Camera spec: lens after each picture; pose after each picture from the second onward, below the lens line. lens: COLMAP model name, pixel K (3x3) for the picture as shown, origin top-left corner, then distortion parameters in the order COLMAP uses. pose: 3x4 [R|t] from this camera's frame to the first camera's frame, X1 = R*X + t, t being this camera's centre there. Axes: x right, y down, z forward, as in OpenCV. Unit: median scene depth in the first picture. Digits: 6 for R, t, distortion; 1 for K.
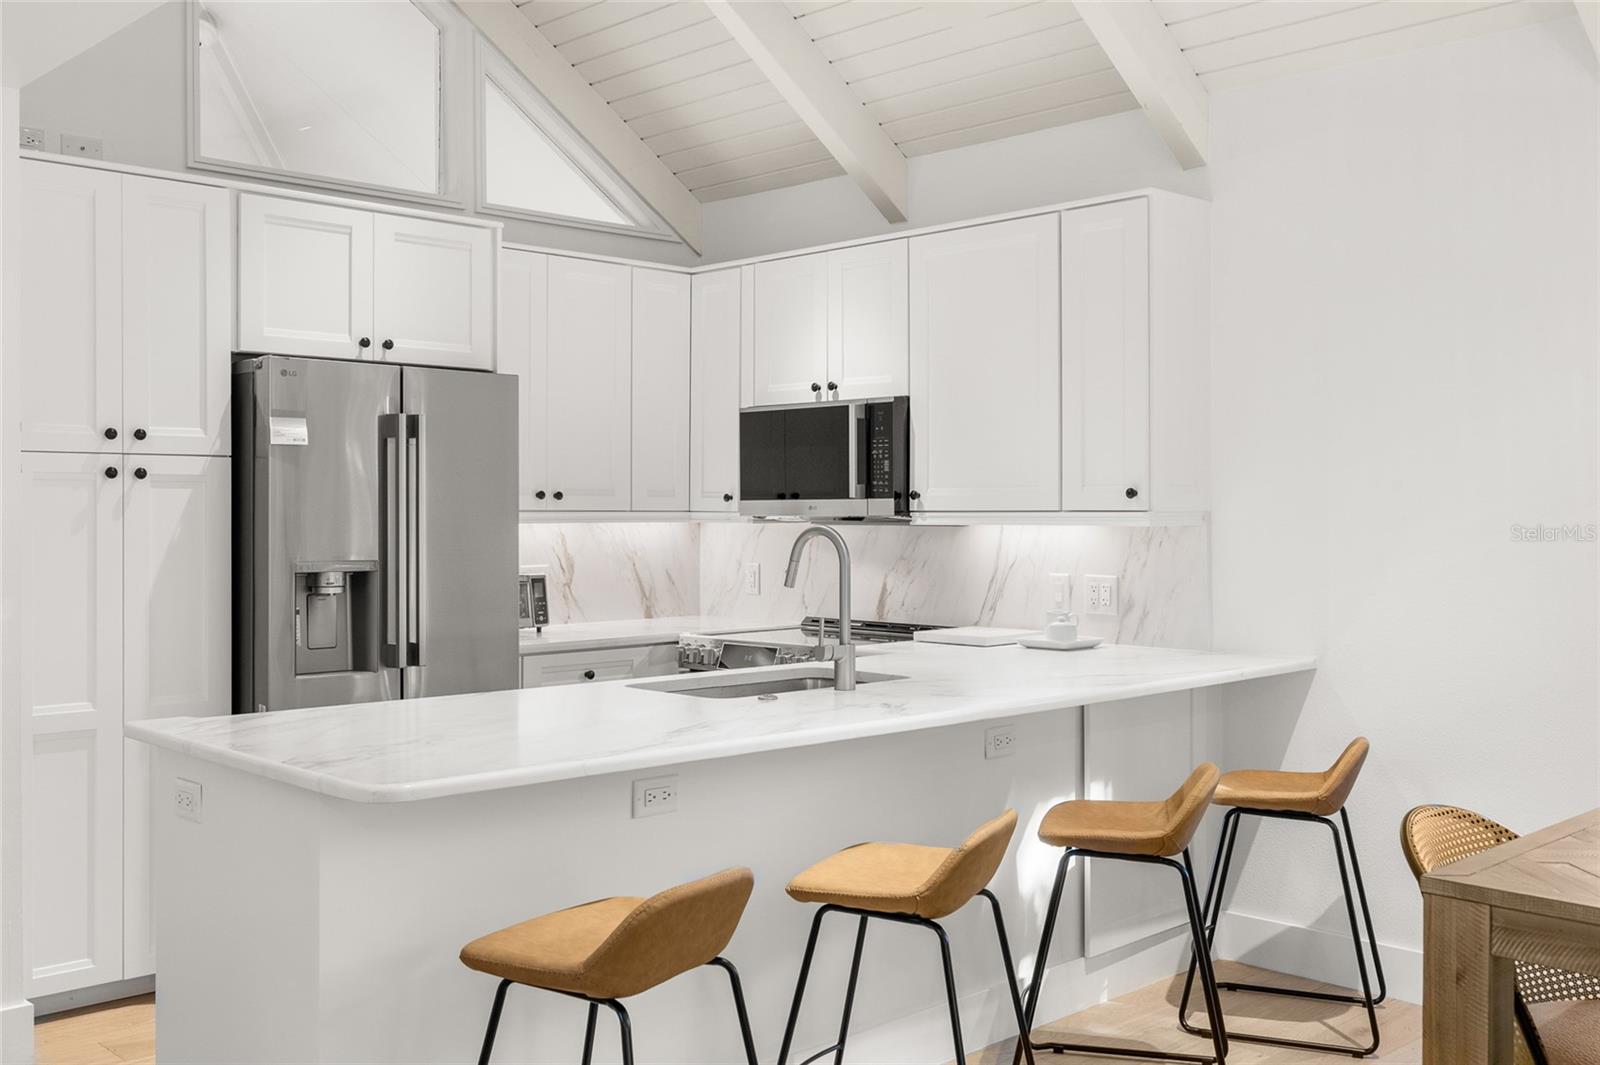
lens RADIAL K [[1601.0, 0, 800.0], [0, 1601.0, 532.5], [0, 0, 1]] dist [0.004856, 0.000479]
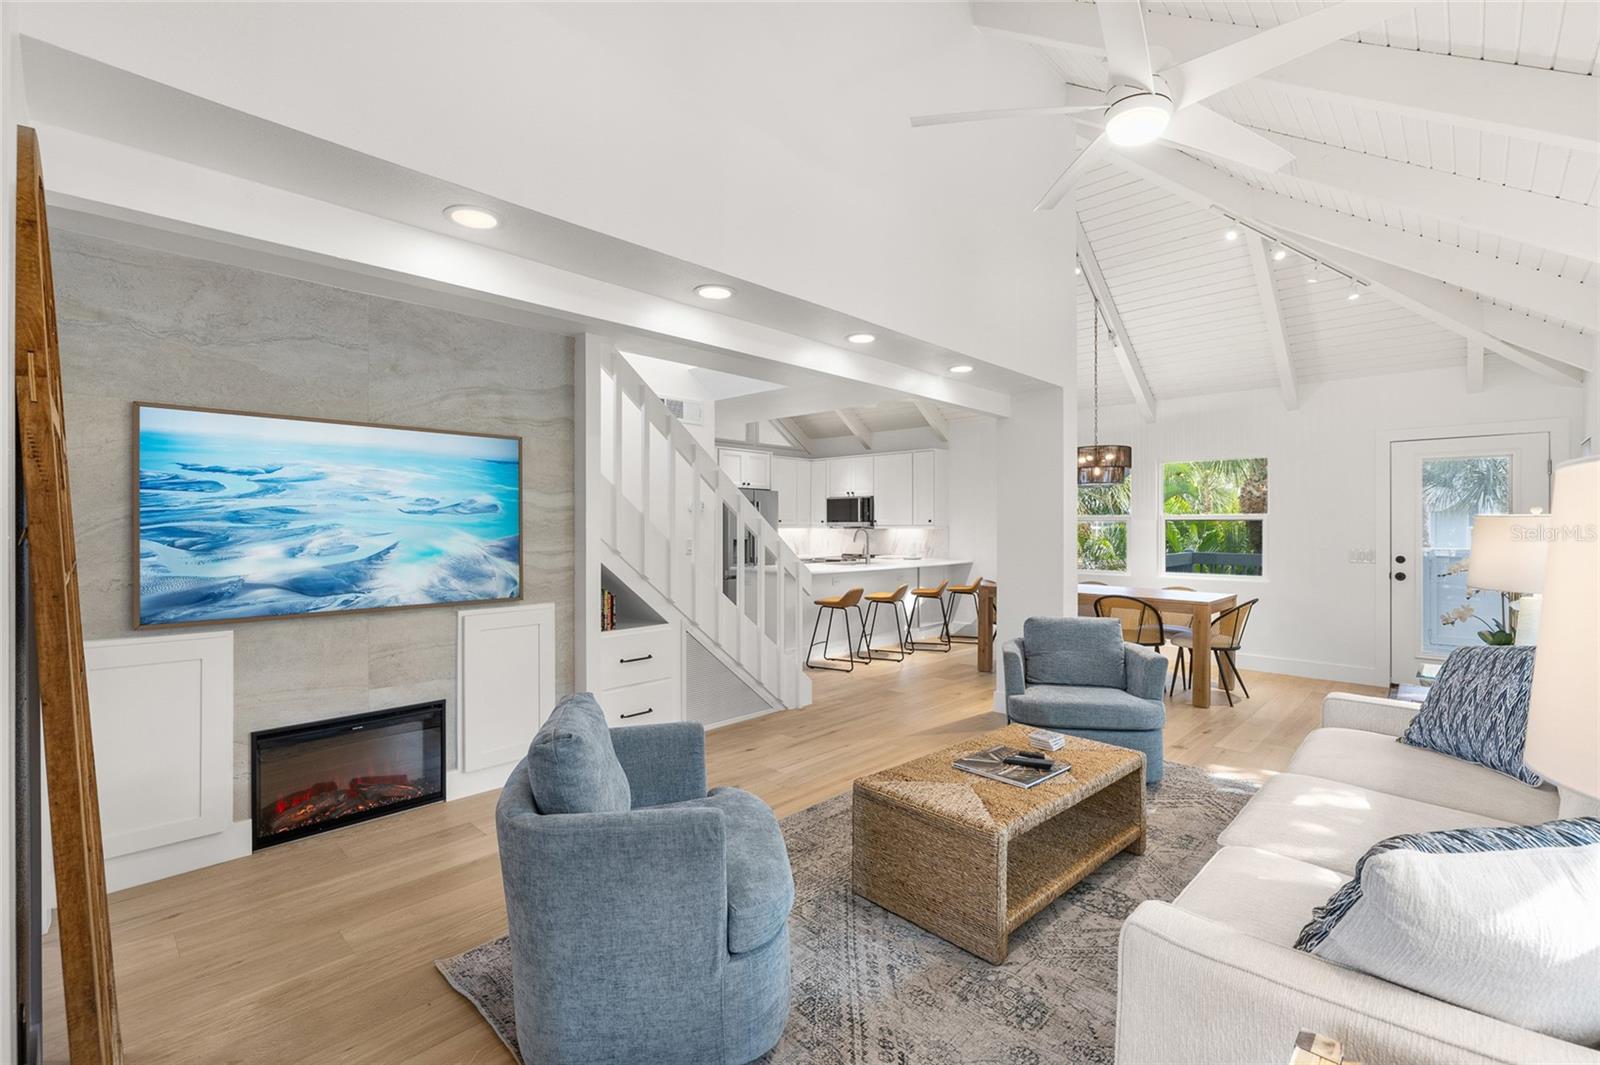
lens RADIAL K [[711.6, 0, 800.0], [0, 711.6, 532.5], [0, 0, 1]] dist [-0.002695, 0.000109]
pose [[0.999673, 0.000180, 0.025584, -0.157867], [-0.000083, 0.999993, -0.003798, 0.011362], [-0.025585, 0.003794, 0.999665, -0.746398]]
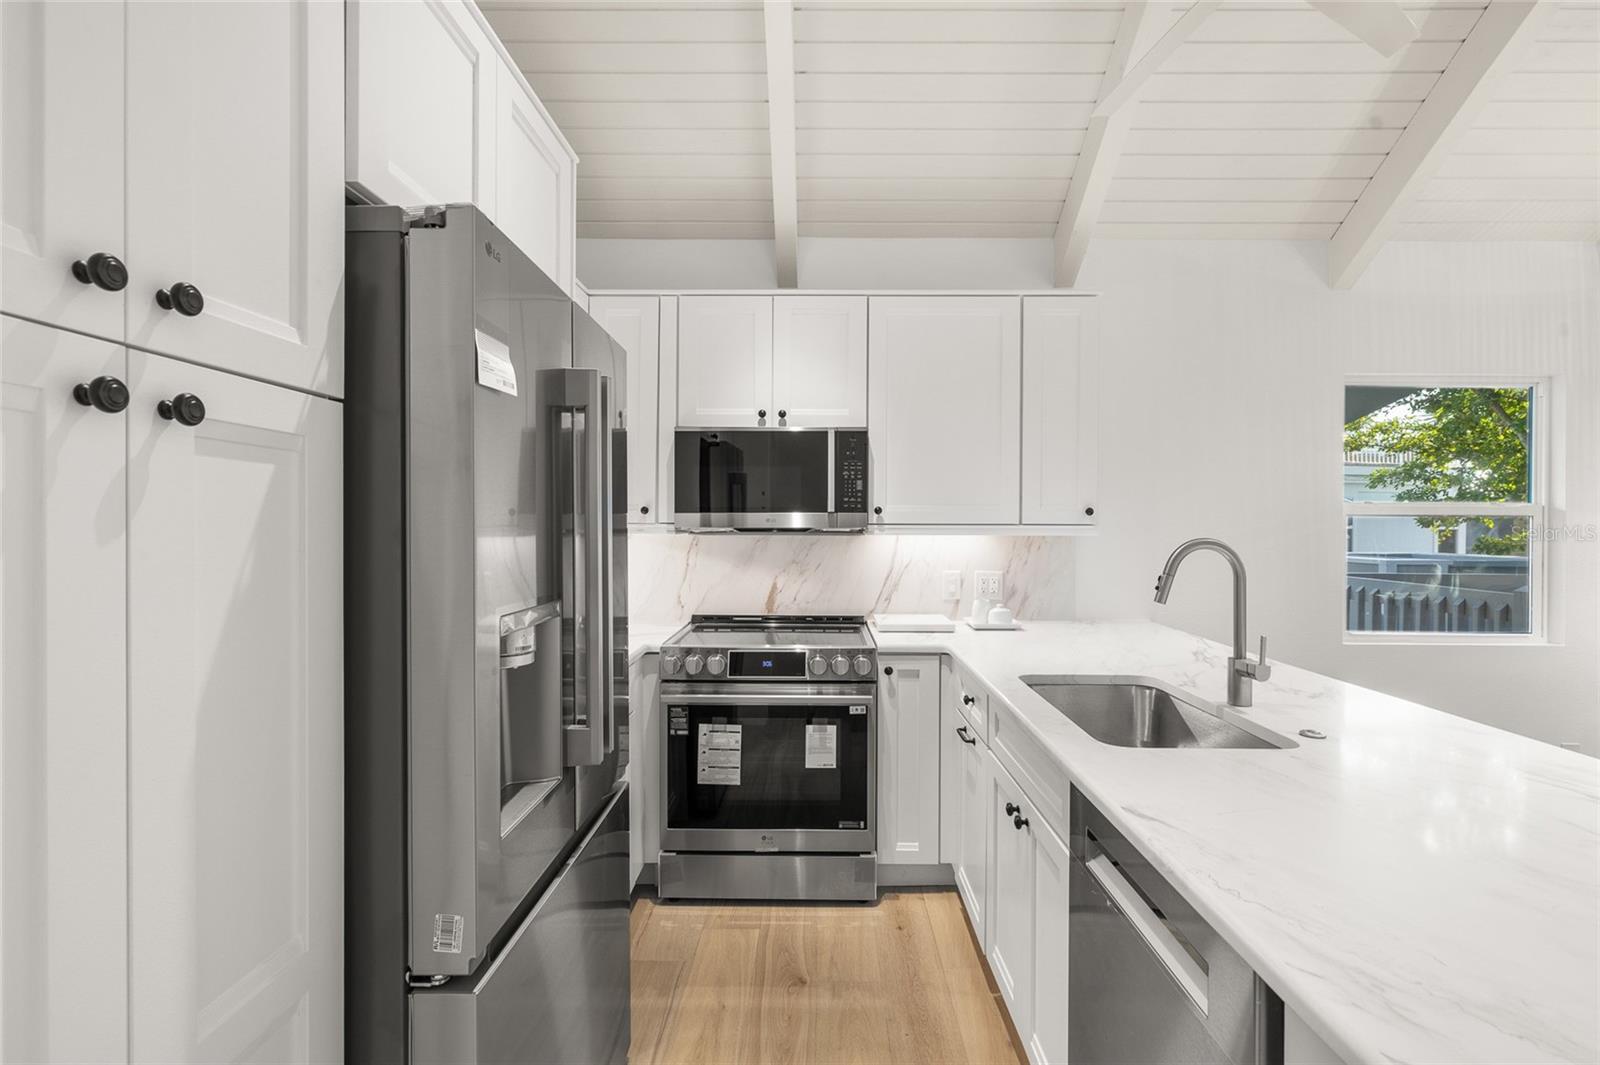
lens RADIAL K [[730.5, 0, 810.7], [0, 730.5, 529.7], [0, 0, 1]] dist [-0.005481, -0.000061]
pose [[0.694727, -0.001841, 0.719271, -0.356719], [0.005353, 0.999982, -0.002610, -0.007706], [-0.719254, 0.005663, 0.694724, 0.653302]]
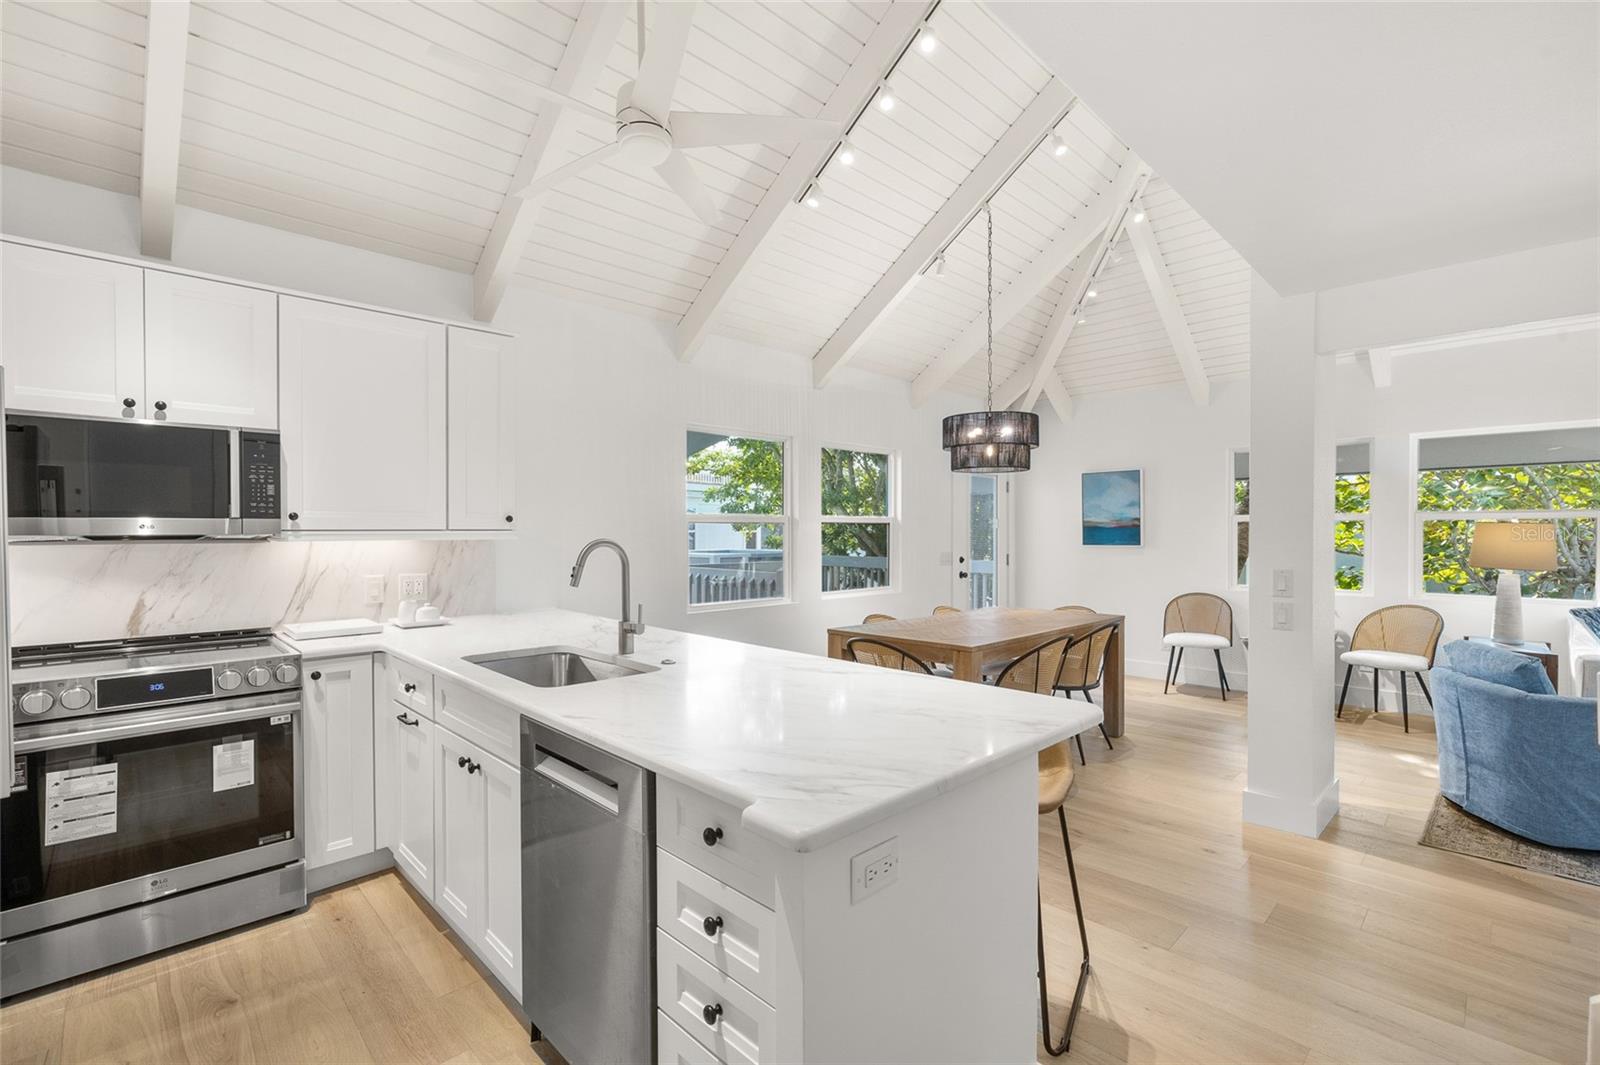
lens RADIAL K [[711.6, 0, 800.0], [0, 711.6, 532.5], [0, 0, 1]] dist [-0.002695, 0.000109]
pose [[-0.016158, -0.002407, 0.999867, -0.452541], [0.015186, 0.999881, 0.002652, -0.007224], [-0.999754, 0.015227, -0.016120, 0.635769]]
